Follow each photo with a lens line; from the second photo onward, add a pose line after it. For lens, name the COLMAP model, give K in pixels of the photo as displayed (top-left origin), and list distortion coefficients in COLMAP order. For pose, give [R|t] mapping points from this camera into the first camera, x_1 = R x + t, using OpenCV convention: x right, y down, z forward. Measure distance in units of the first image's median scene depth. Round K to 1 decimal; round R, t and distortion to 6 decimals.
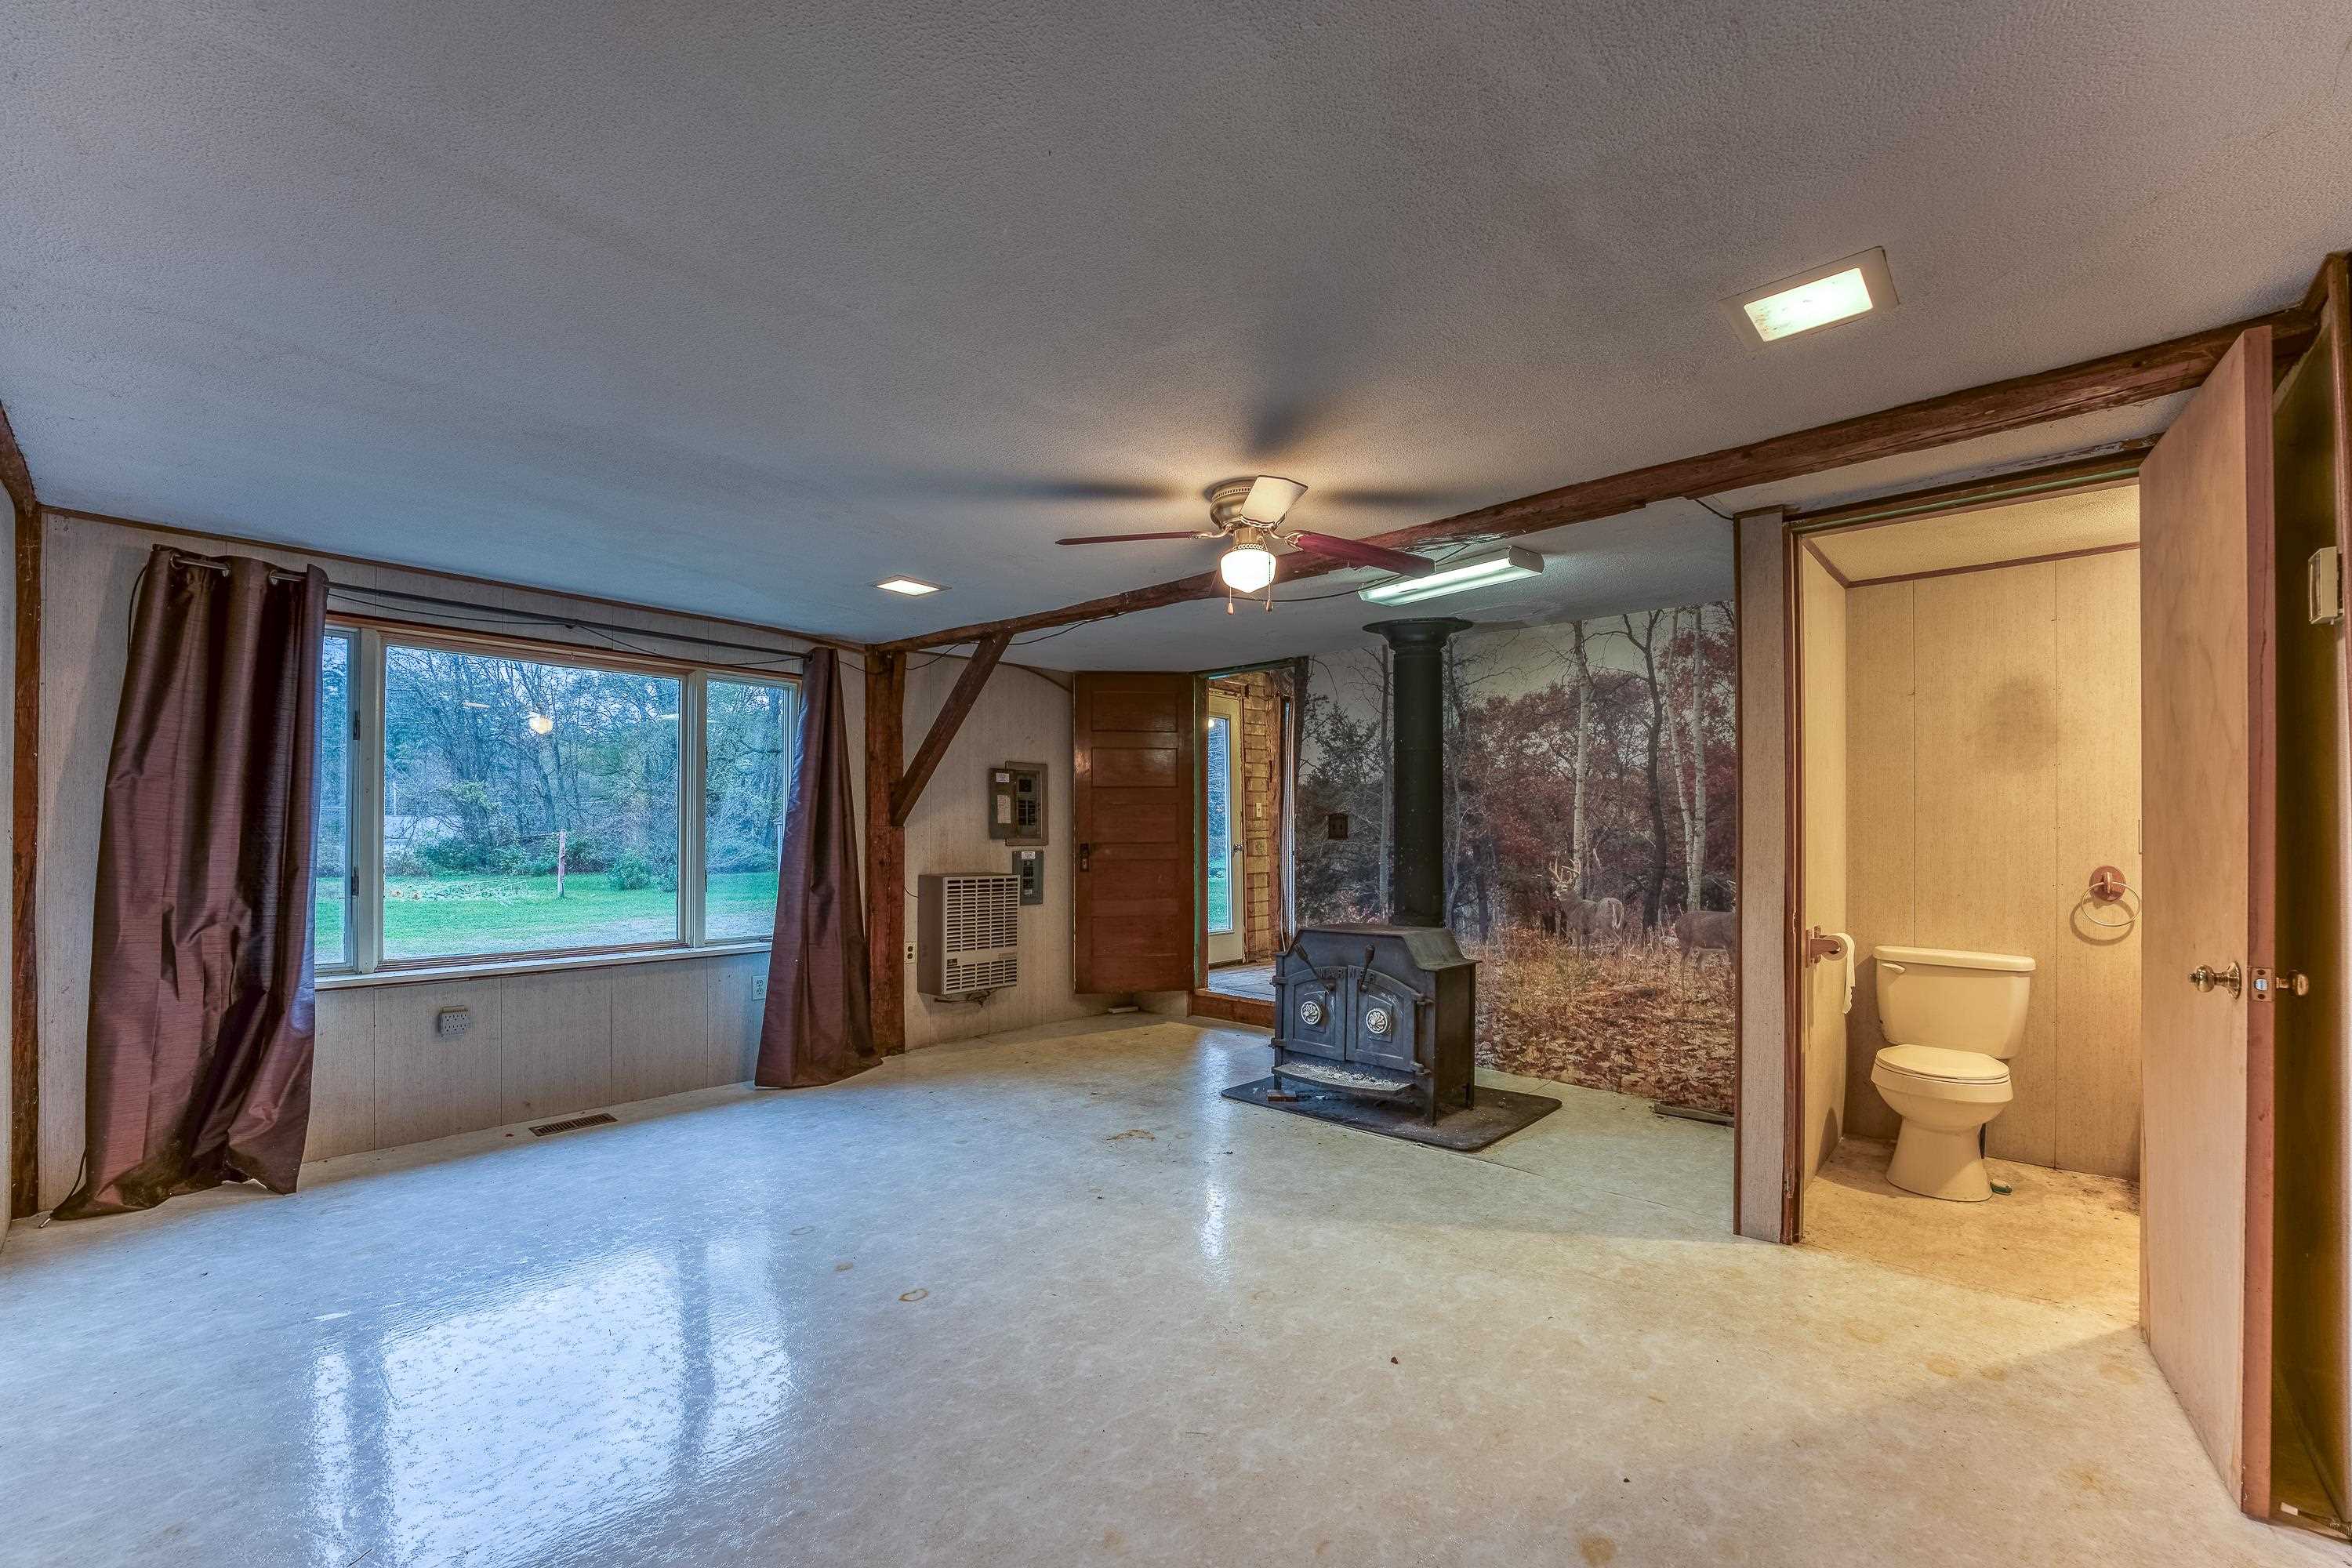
lens RADIAL K [[963.9, 0, 1180.1], [0, 963.9, 816.2], [0, 0, 1]] dist [-0.013616, -0.000340]
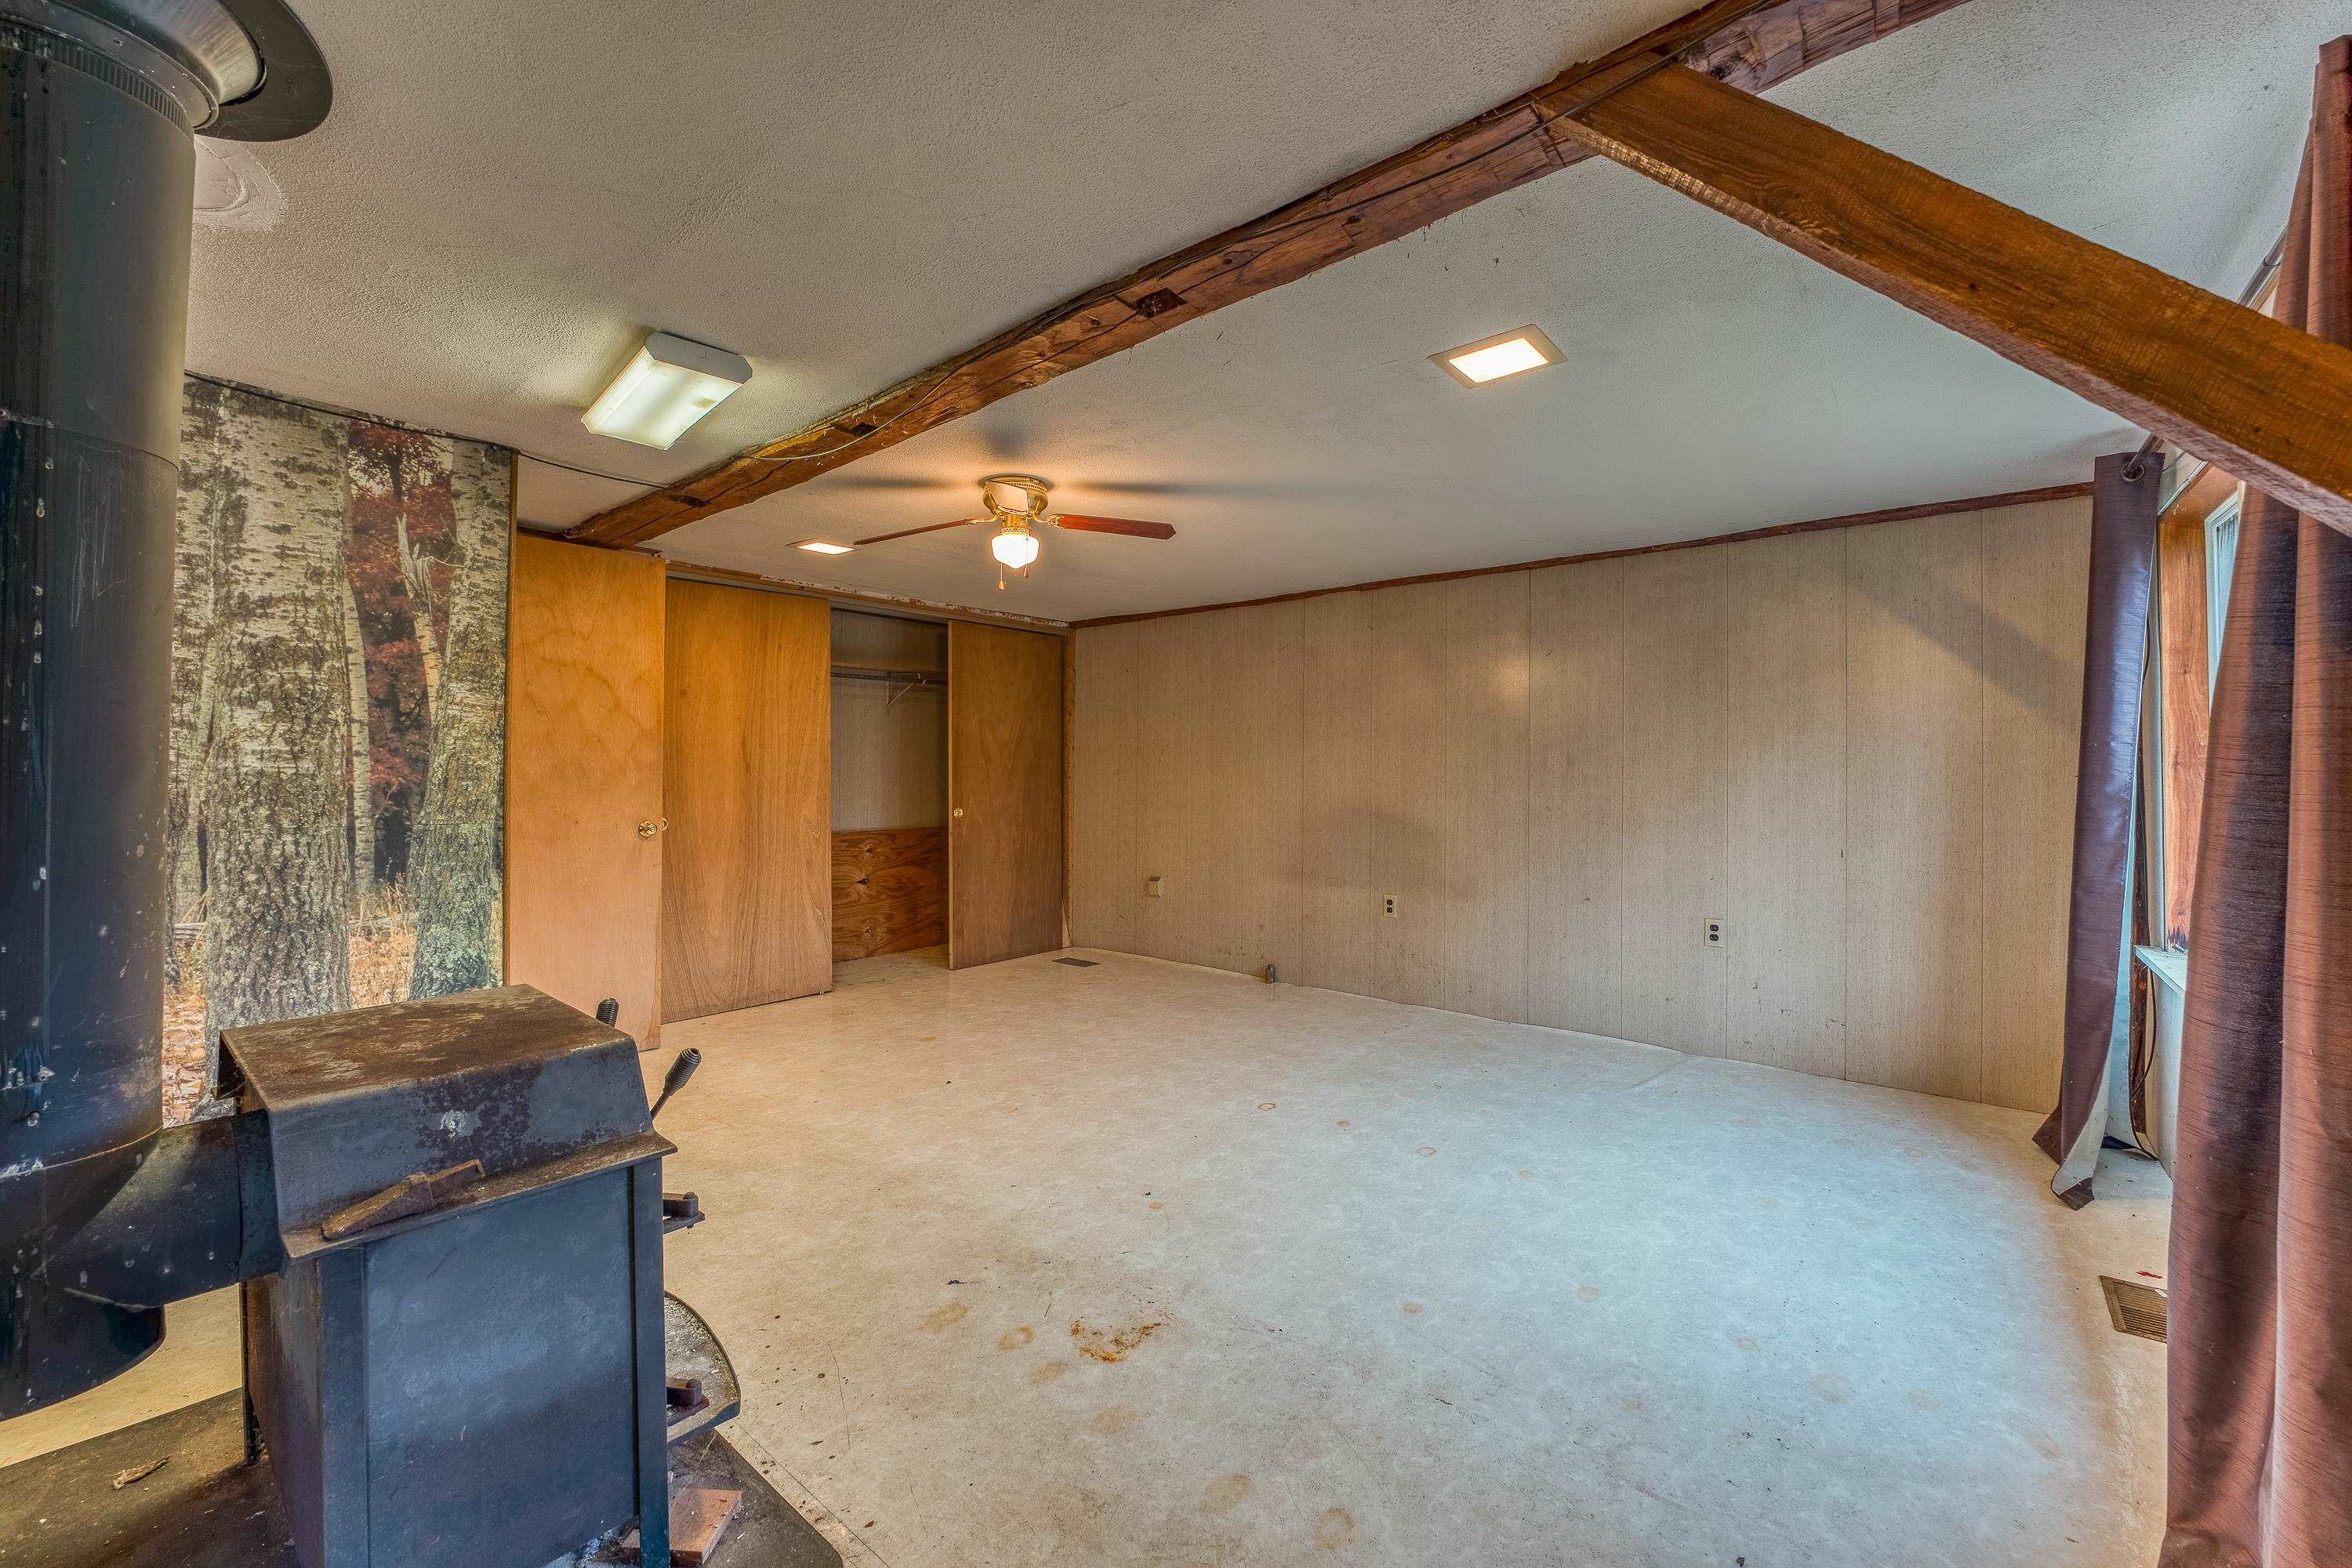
lens RADIAL K [[961.9, 0, 1170.4], [0, 961.9, 797.7], [0, 0, 1]] dist [-0.014848, 0.000041]
pose [[-0.999590, -0.006198, -0.027949, -0.072376], [-0.006522, 0.999913, 0.011507, 0.033237], [0.027875, 0.011685, -0.999543, 1.727416]]
